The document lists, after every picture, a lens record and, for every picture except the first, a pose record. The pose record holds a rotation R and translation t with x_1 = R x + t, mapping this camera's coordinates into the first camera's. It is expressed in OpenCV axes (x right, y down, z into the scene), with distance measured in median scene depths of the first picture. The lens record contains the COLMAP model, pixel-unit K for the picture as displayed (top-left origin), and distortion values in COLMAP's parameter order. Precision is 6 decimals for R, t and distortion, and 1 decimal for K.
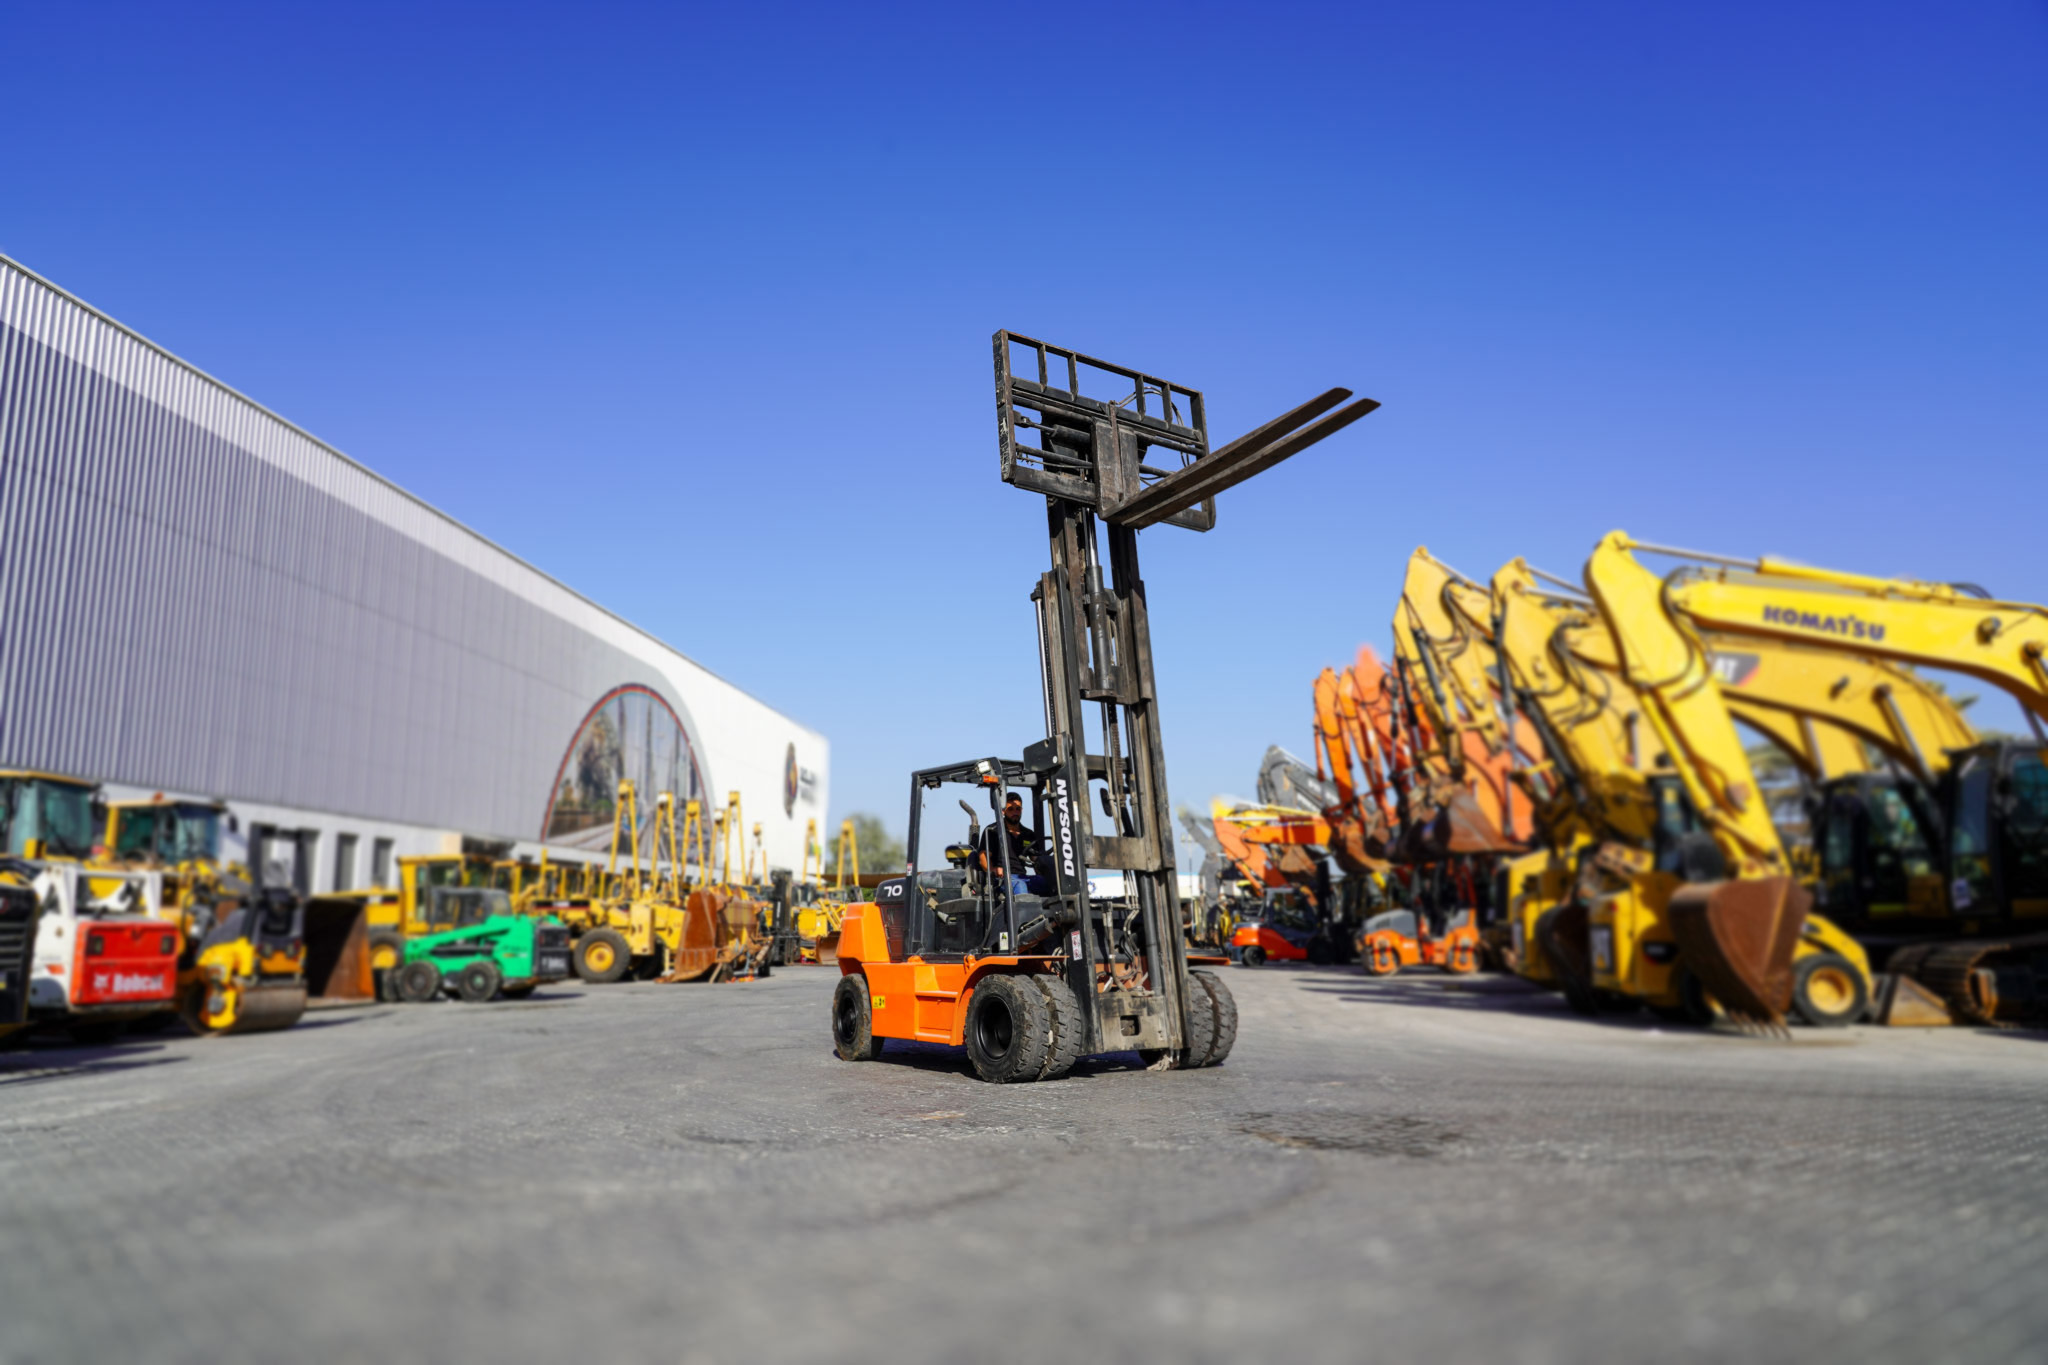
lens RADIAL K [[1379.6, 0, 1030.5], [0, 1379.6, 674.3], [0, 0, 1]] dist [-0.028819, 0.021062]
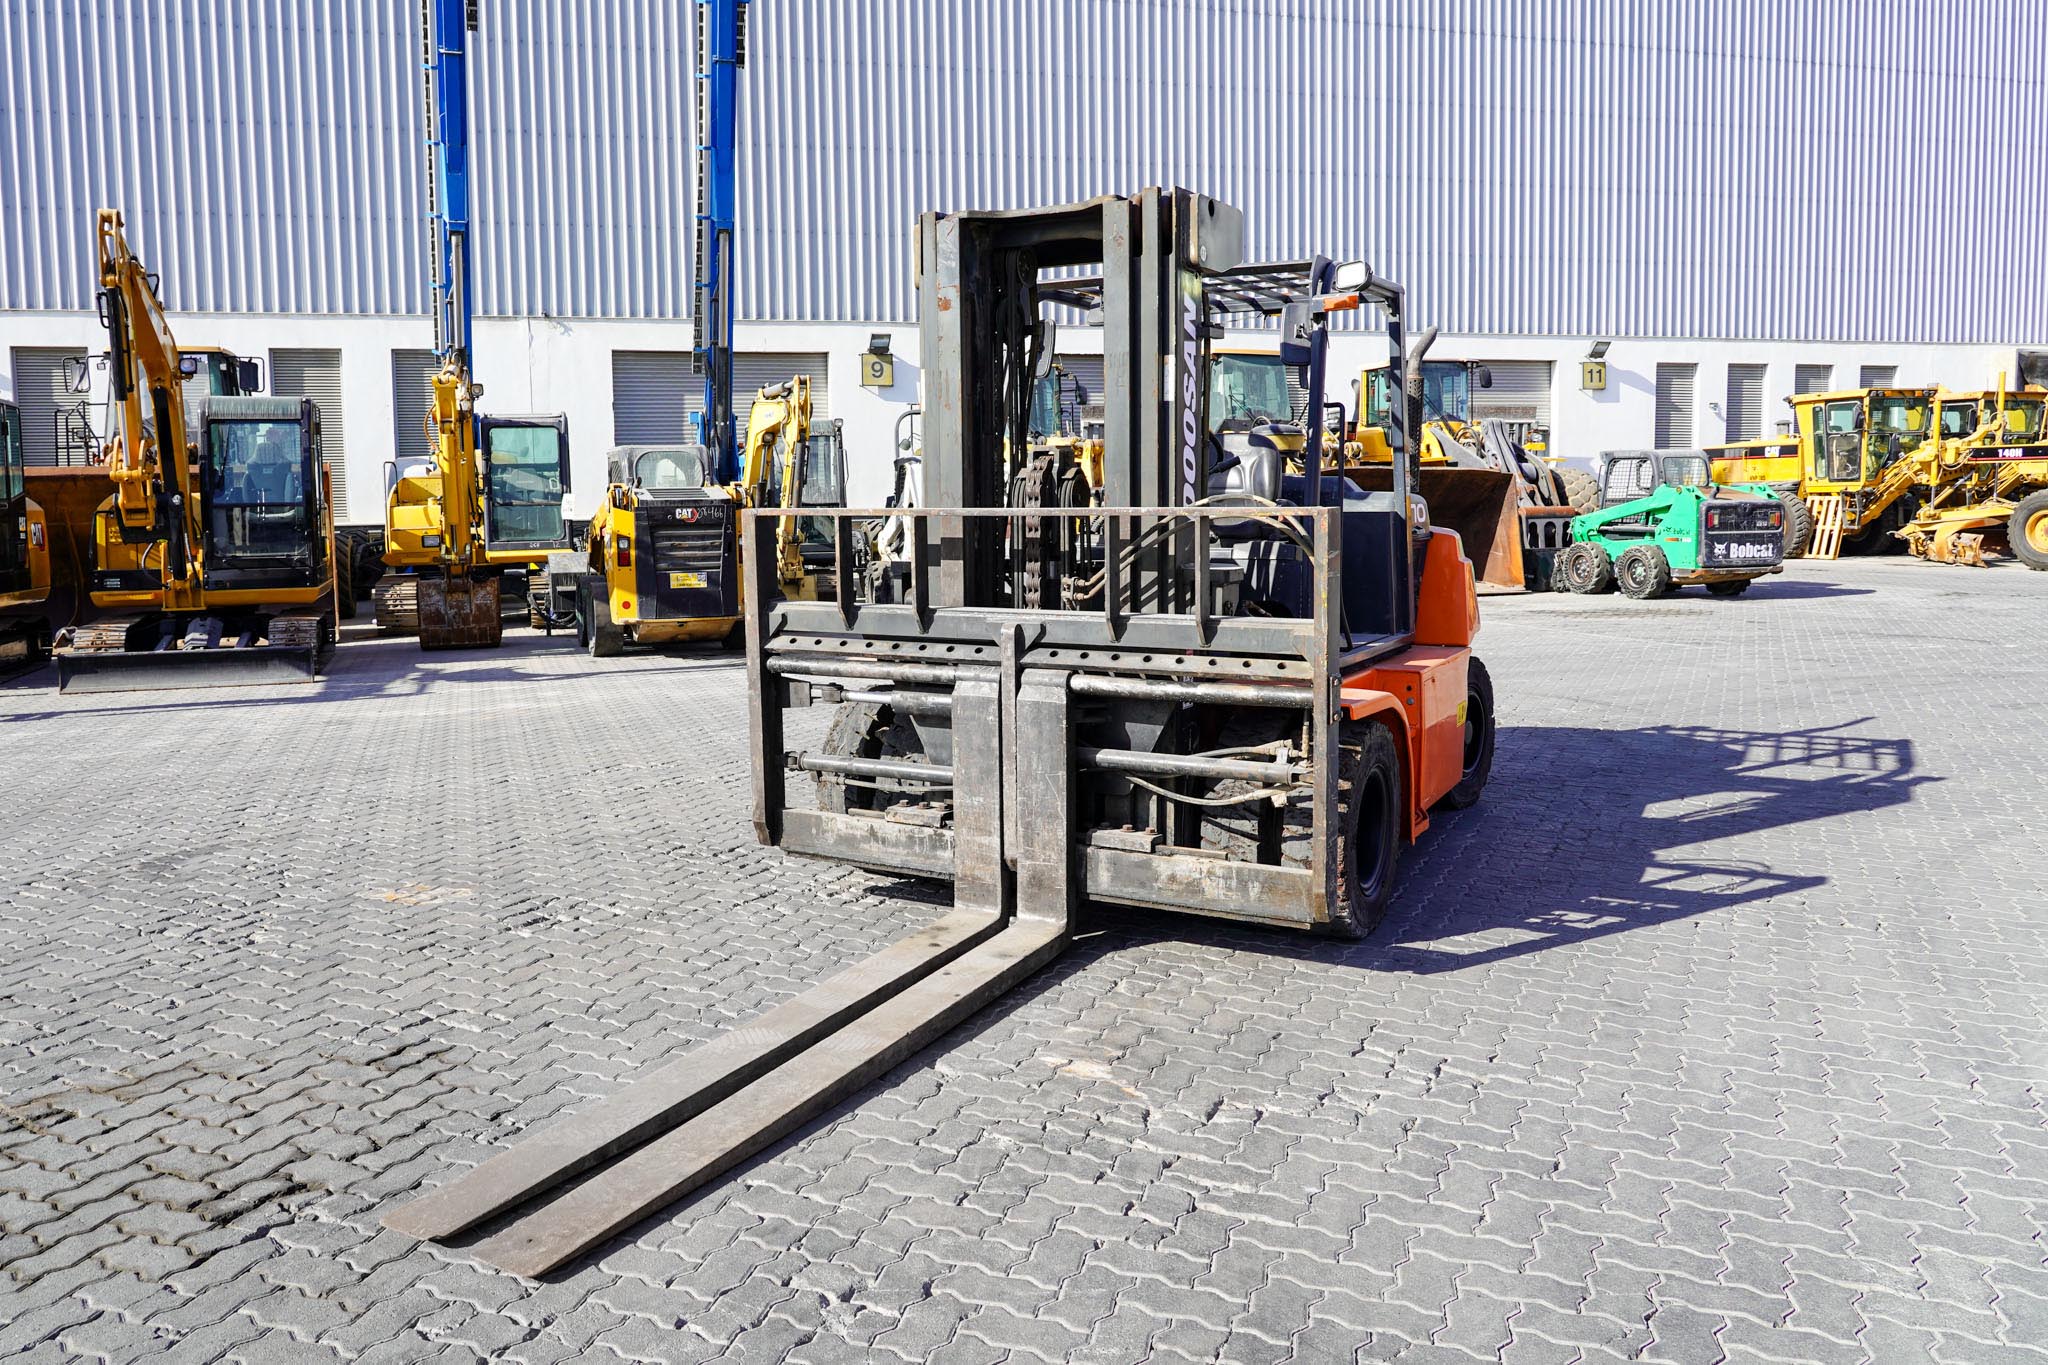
lens RADIAL K [[1543.7, 0, 940.1], [0, 1543.7, 609.6], [0, 0, 1]] dist [-0.027815, 0.002239]
pose [[0.374466, 0.077014, -0.924037, 0.208279], [0.184517, 0.970425, 0.155656, 0.033774], [0.908696, -0.228788, 0.349181, 0.293904]]
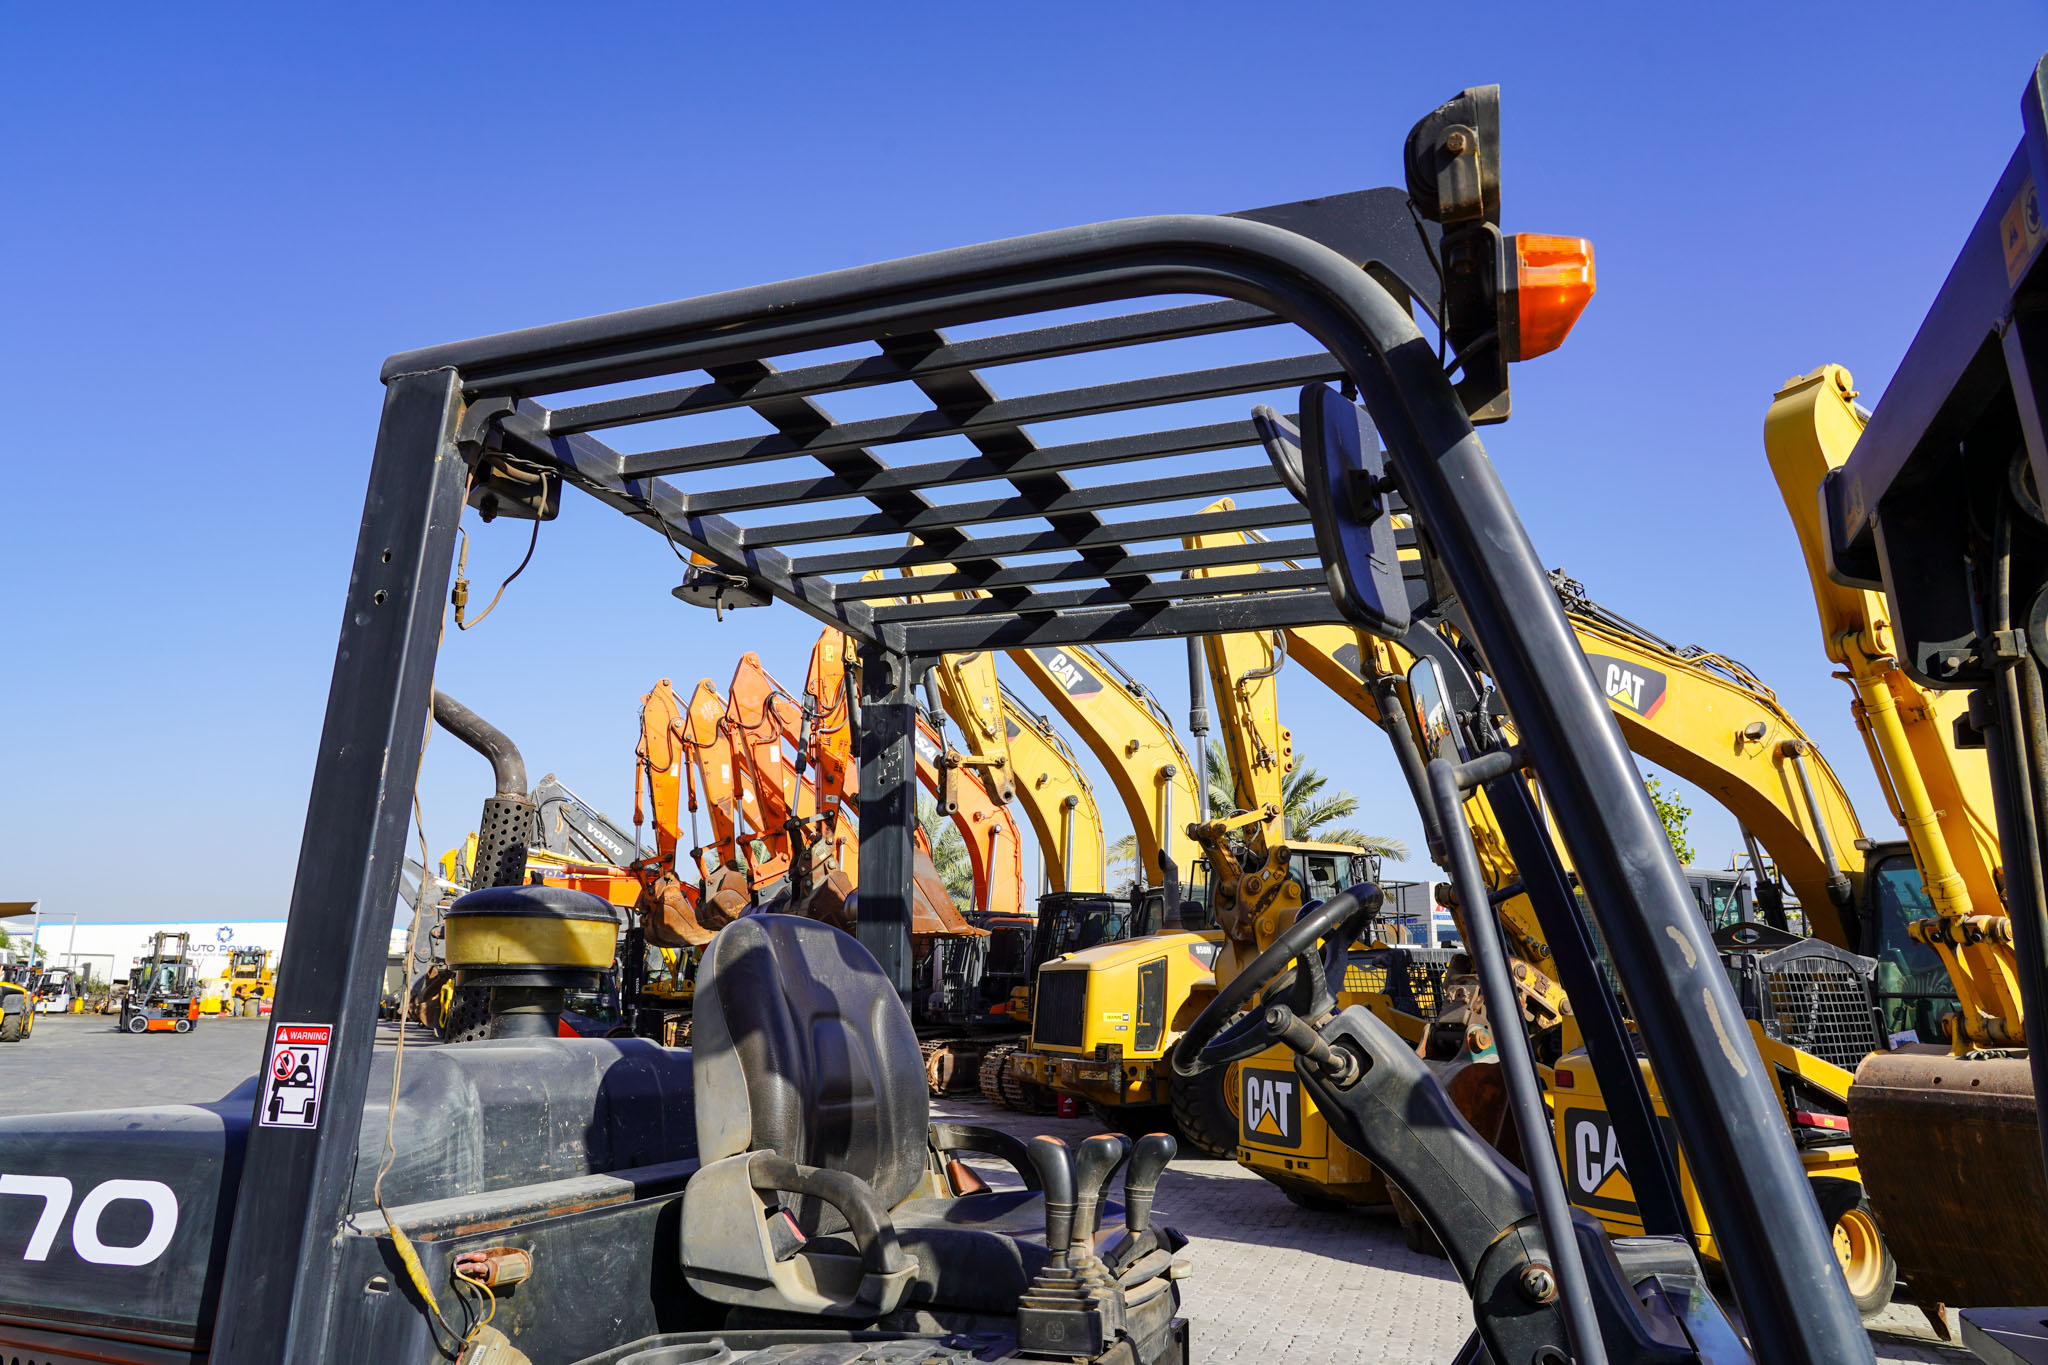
lens RADIAL K [[1381.0, 0, 1023.8], [0, 1381.0, 670.1], [0, 0, 1]] dist [-0.033183, 0.023126]
pose [[0.839345, 0.148942, 0.522797, -0.043398], [-0.124566, 0.988840, -0.081727, 0.045830], [-0.529135, 0.003474, 0.848531, 0.365895]]
